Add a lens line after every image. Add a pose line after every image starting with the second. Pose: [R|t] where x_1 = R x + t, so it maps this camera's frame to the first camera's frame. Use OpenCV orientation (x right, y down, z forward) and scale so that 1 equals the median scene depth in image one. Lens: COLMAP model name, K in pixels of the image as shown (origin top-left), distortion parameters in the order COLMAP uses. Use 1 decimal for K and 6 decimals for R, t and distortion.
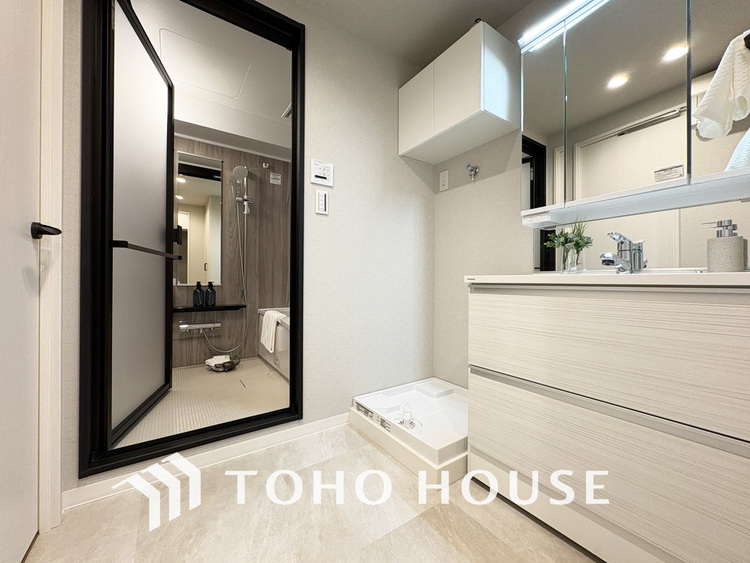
lens RADIAL K [[300.4, 0, 375.3], [0, 300.4, 282.5], [0, 0, 1]] dist [-0.000582, 0.000477]
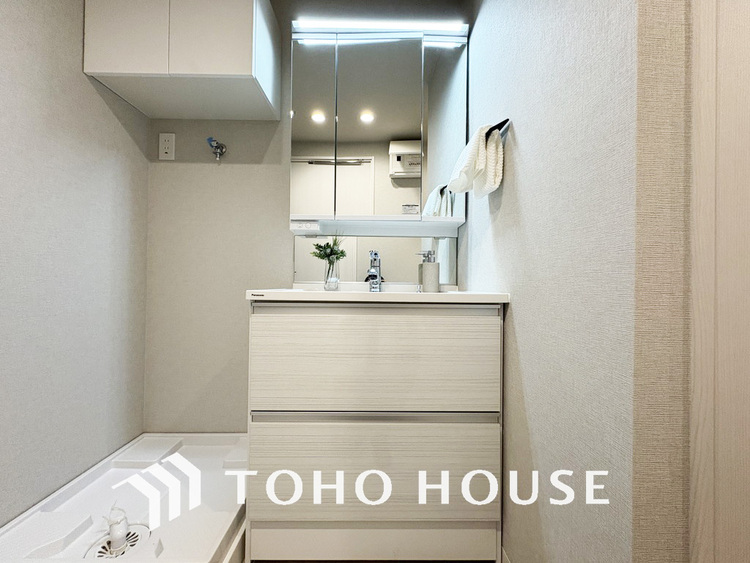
lens RADIAL K [[300.4, 0, 374.5], [0, 300.4, 281.2], [0, 0, 1]] dist [-0.000582, 0.000477]
pose [[0.558931, 0.007155, 0.829183, -0.119019], [-0.006647, 0.999969, -0.004148, -0.039377], [-0.829188, -0.003193, 0.558961, 0.312734]]
